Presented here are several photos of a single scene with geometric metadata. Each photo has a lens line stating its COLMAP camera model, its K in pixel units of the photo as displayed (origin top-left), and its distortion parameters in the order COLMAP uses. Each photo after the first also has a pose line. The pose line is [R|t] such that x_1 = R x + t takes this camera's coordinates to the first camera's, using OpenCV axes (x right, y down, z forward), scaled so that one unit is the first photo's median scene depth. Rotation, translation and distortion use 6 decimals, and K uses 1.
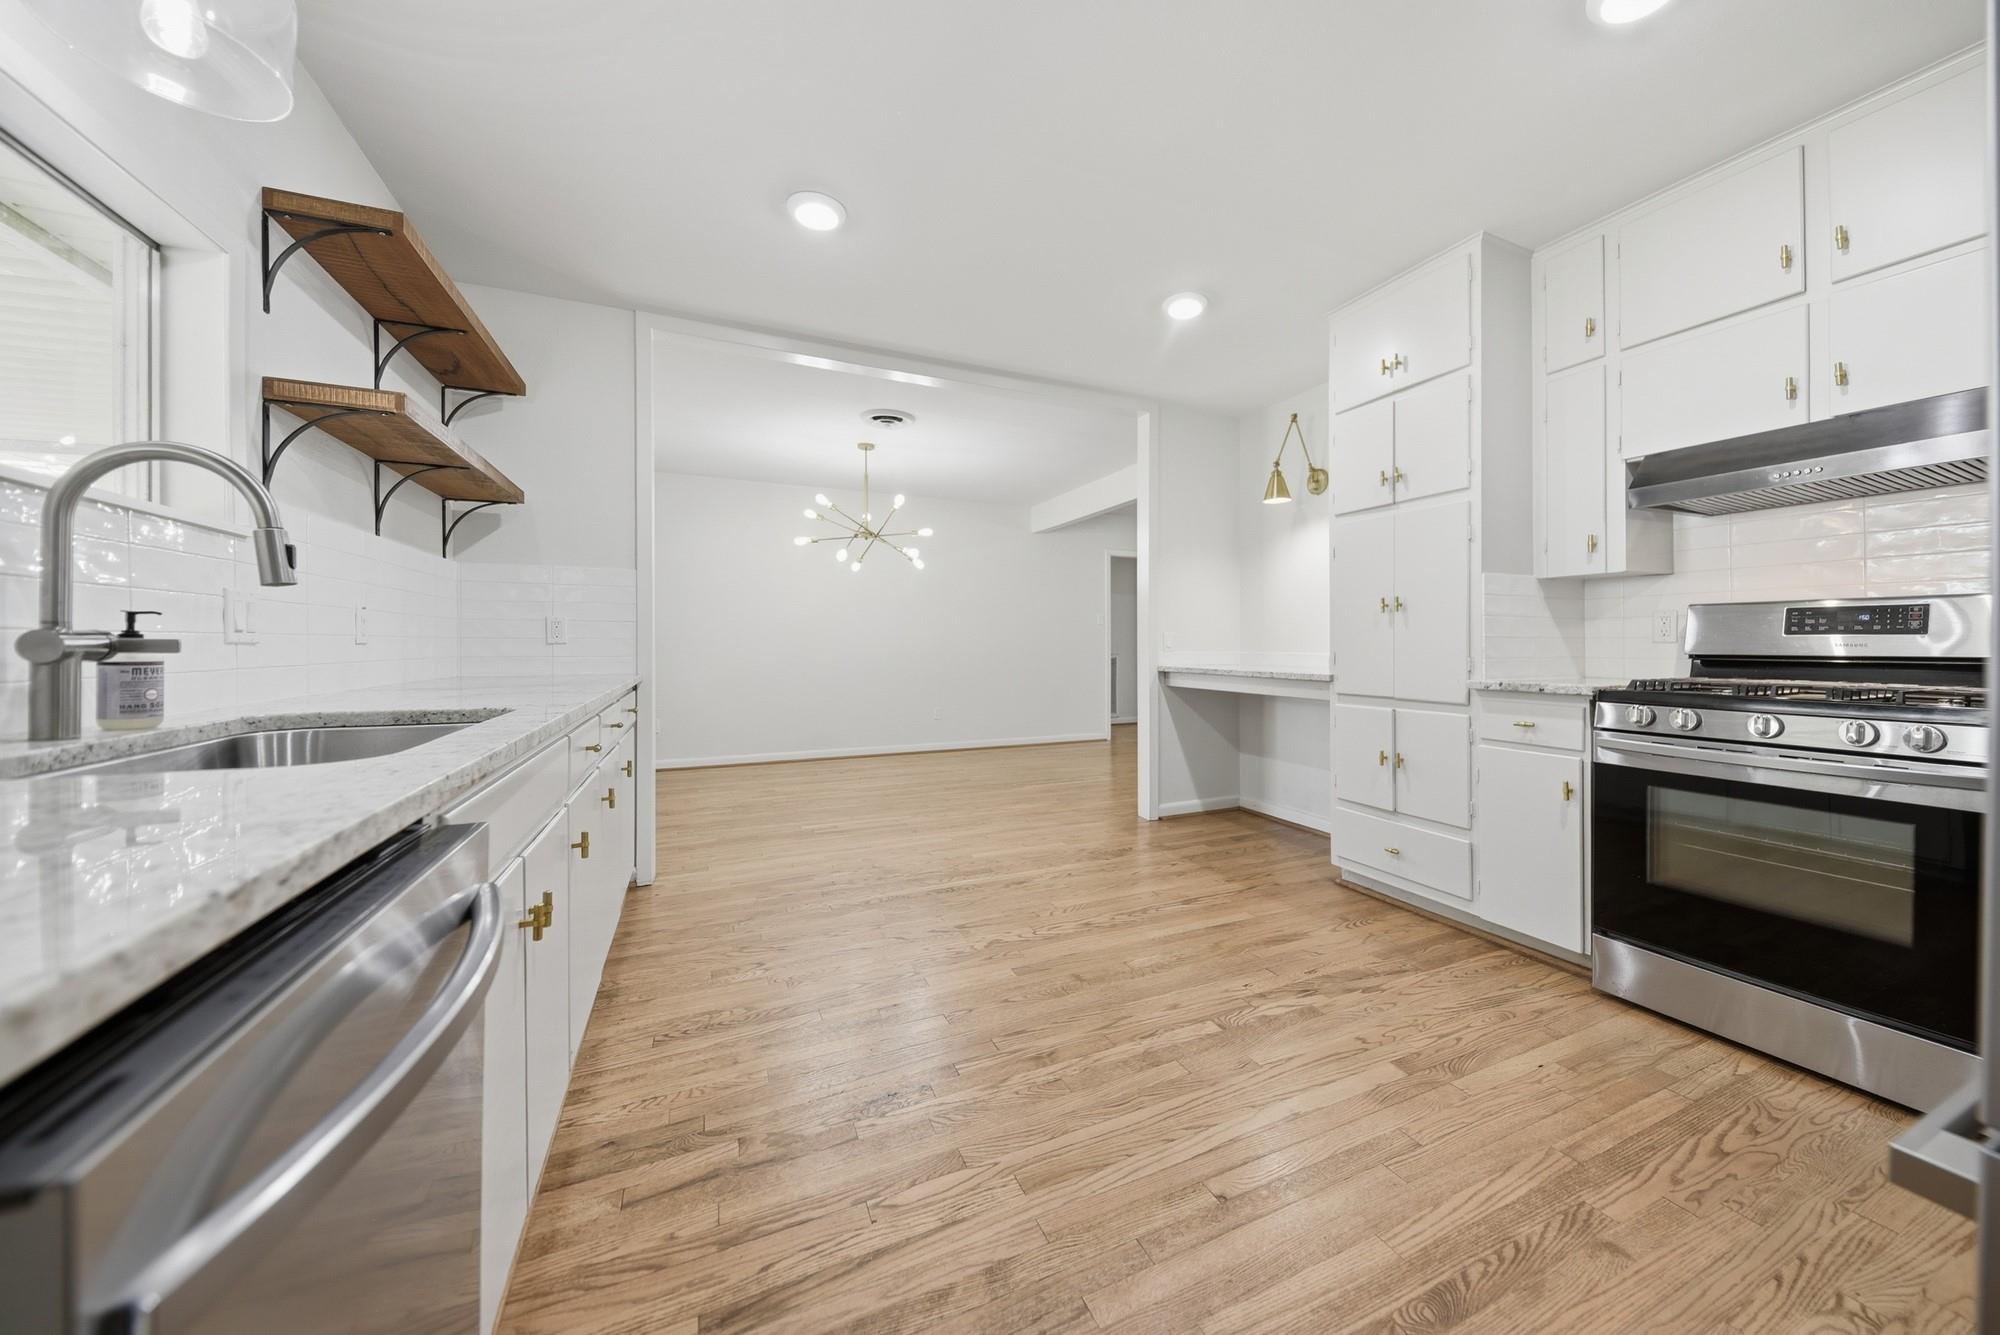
lens RADIAL K [[705.9, 0, 1030.9], [0, 705.9, 640.5], [0, 0, 1]] dist [-0.002369, -0.000497]
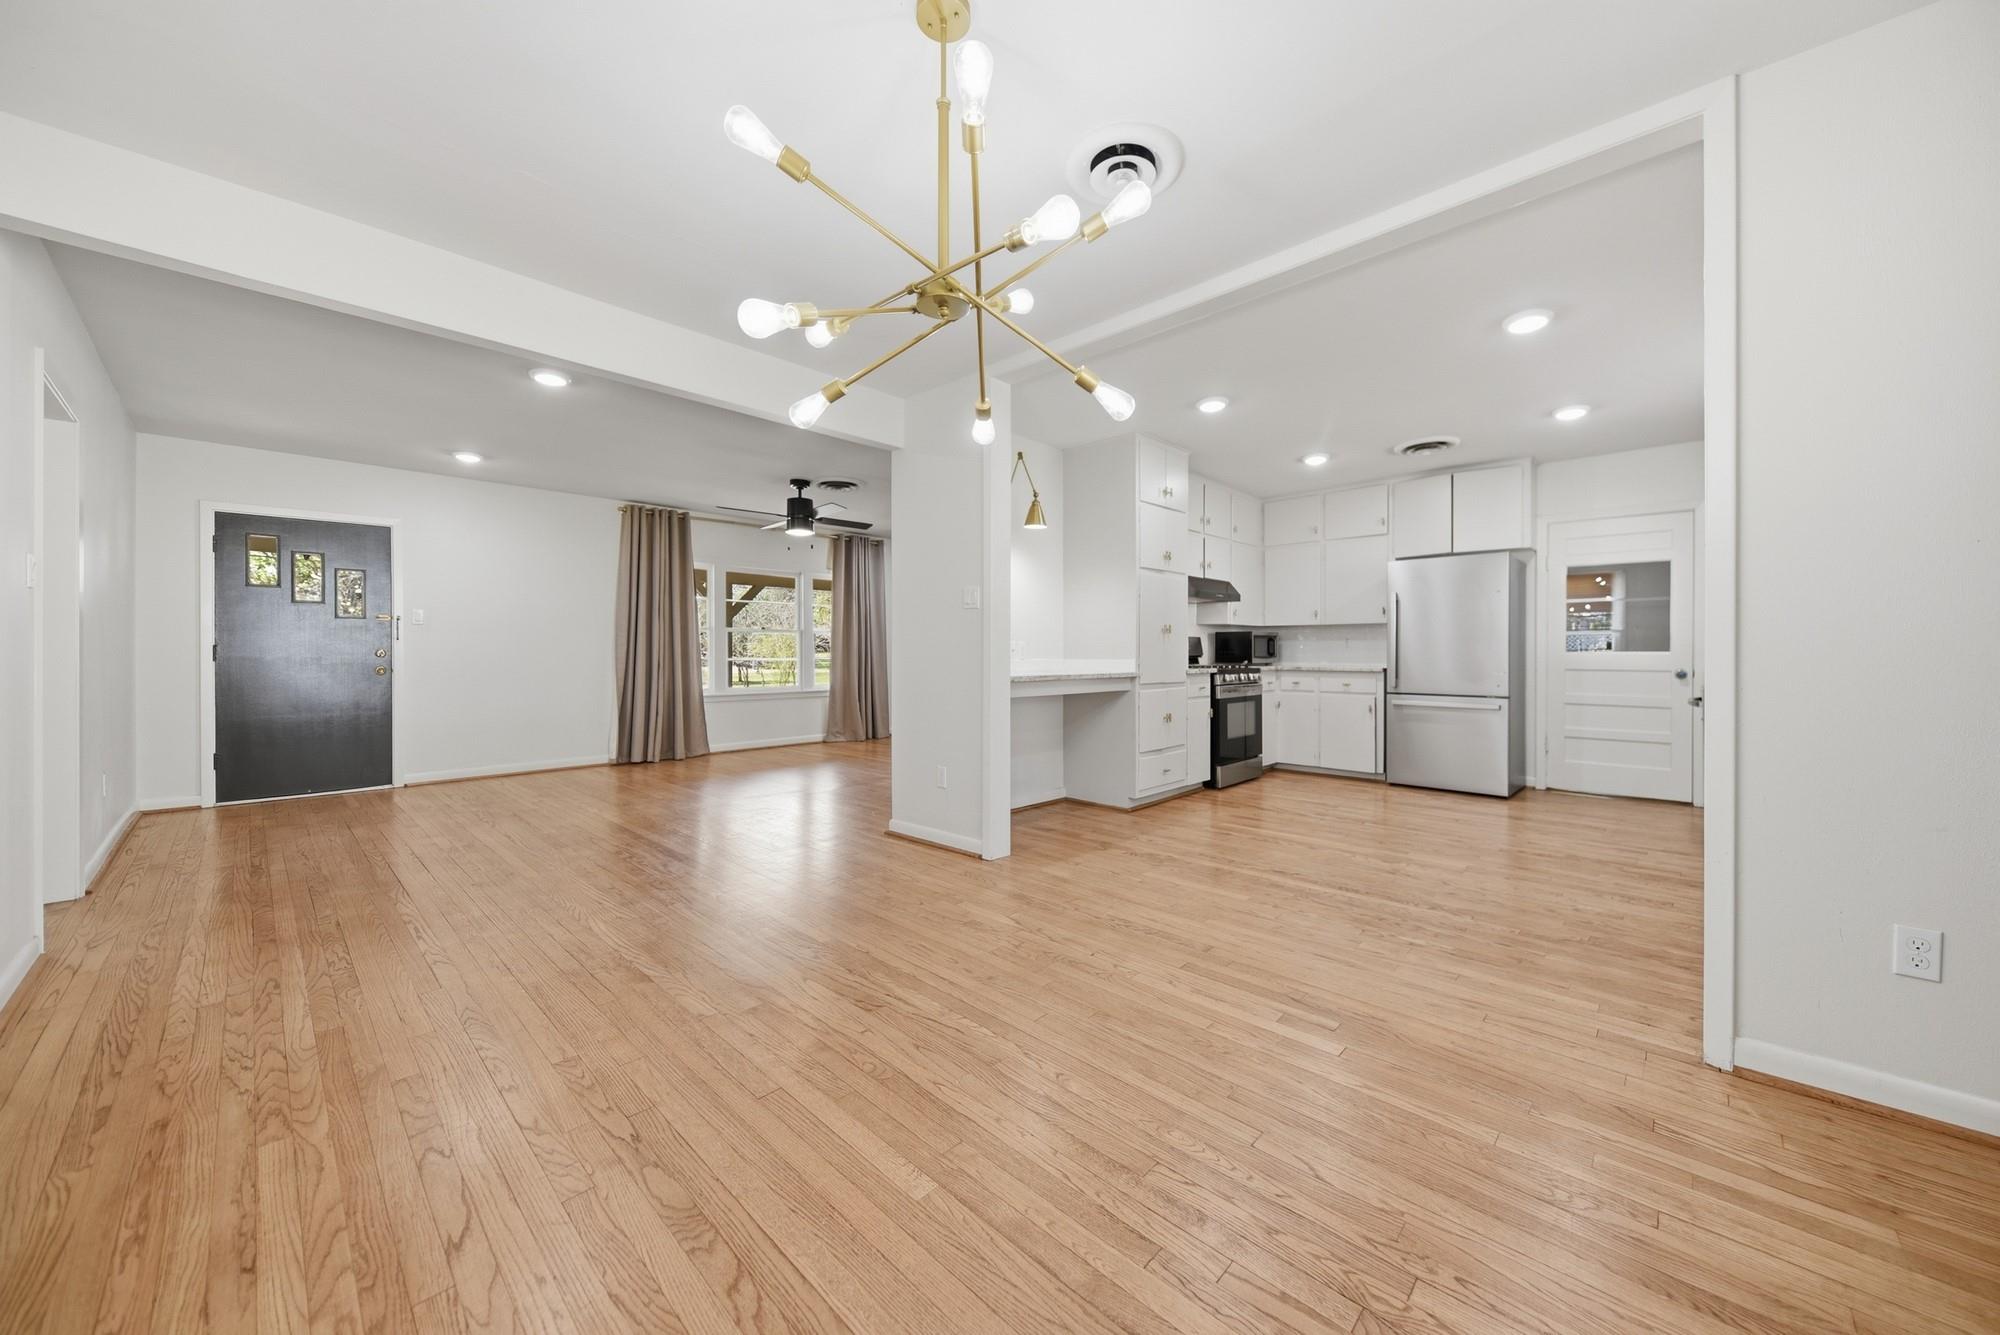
lens RADIAL K [[715.9, 0, 1007.7], [0, 715.9, 660.2], [0, 0, 1]] dist [-0.017762, -0.000400]
pose [[-0.368626, -0.004236, 0.929568, -0.870282], [-0.004863, 0.999985, 0.002628, 0.019910], [-0.929565, -0.003552, -0.368641, 1.782888]]
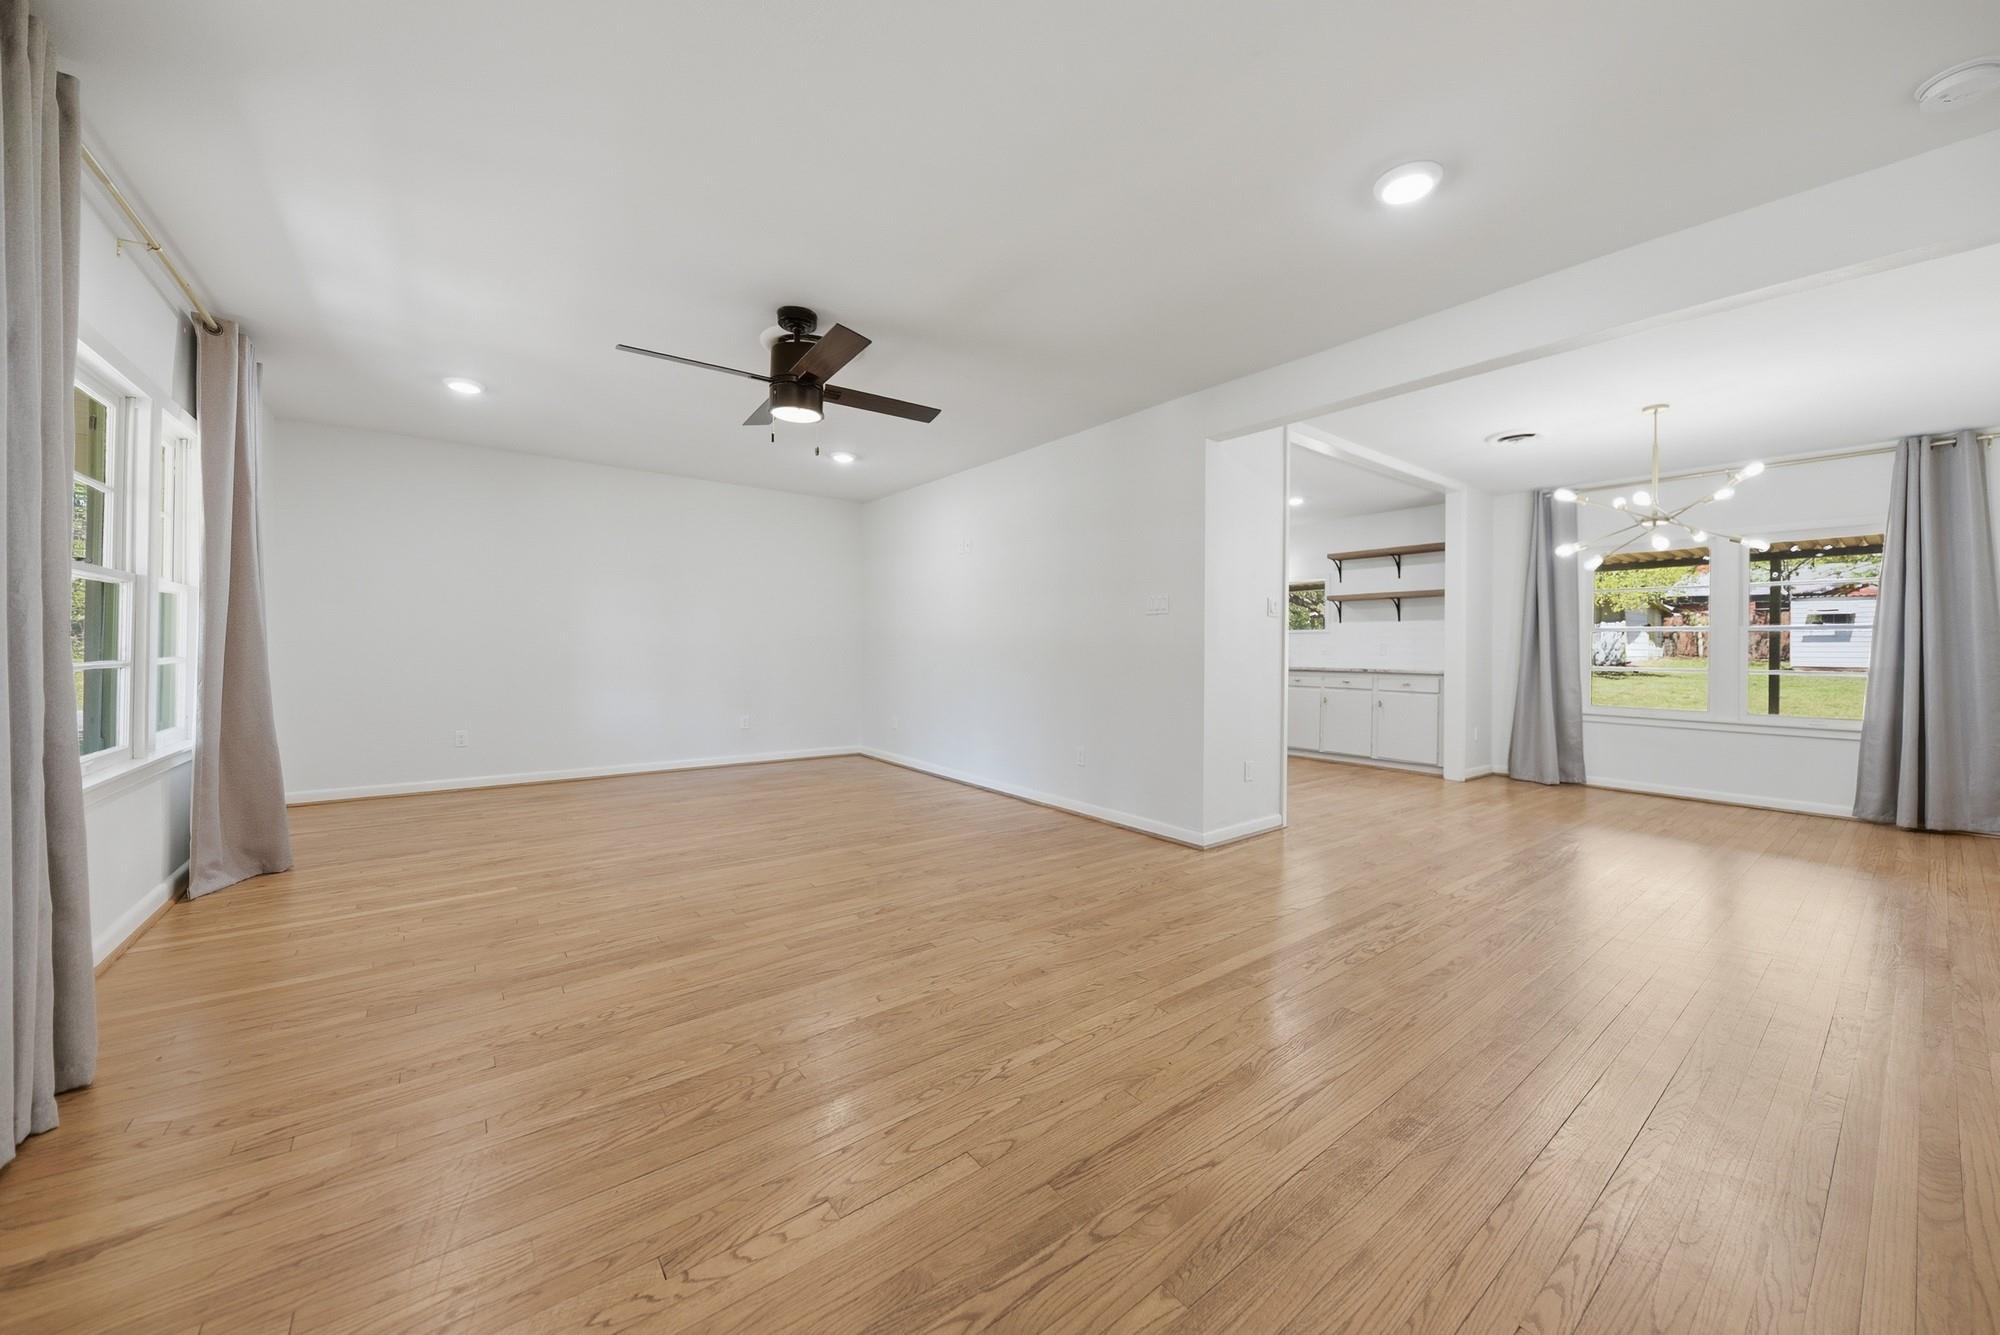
lens RADIAL K [[705.9, 0, 1033.4], [0, 705.9, 648.6], [0, 0, 1]] dist [-0.002369, -0.000497]
pose [[-0.971108, -0.001627, -0.238635, 1.047918], [-0.000534, 0.999989, -0.004644, -0.003732], [0.238640, -0.004382, -0.971098, 2.643047]]
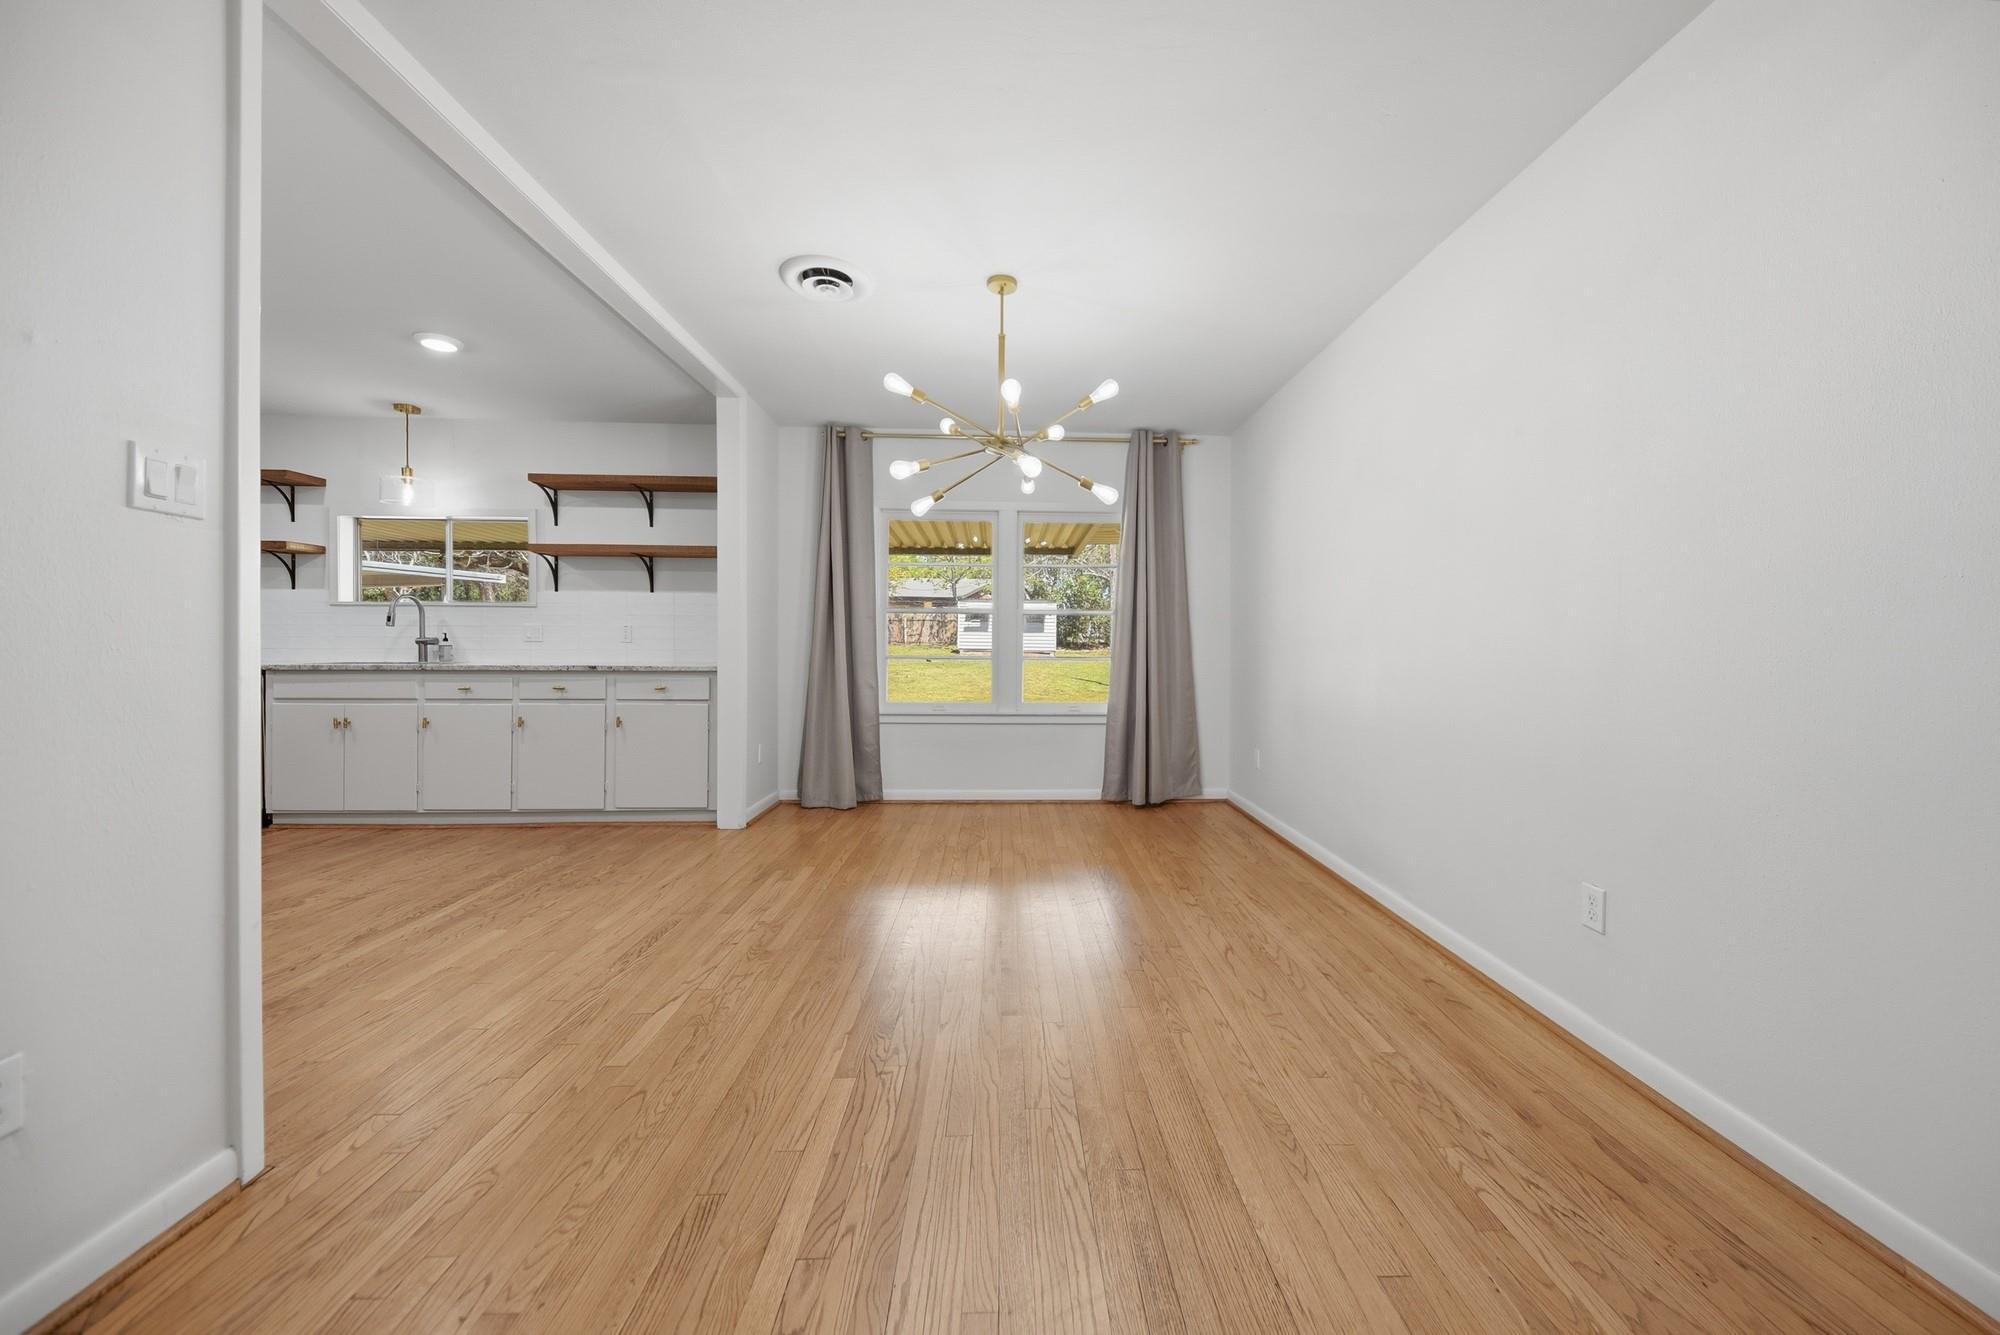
lens RADIAL K [[705.9, 0, 1029.2], [0, 705.9, 650.7], [0, 0, 1]] dist [-0.002369, -0.000497]
pose [[-0.377662, 0.016607, -0.925795, 0.439165], [0.002502, 0.999854, 0.016914, -0.000617], [0.925940, 0.004071, -0.377648, 2.018520]]
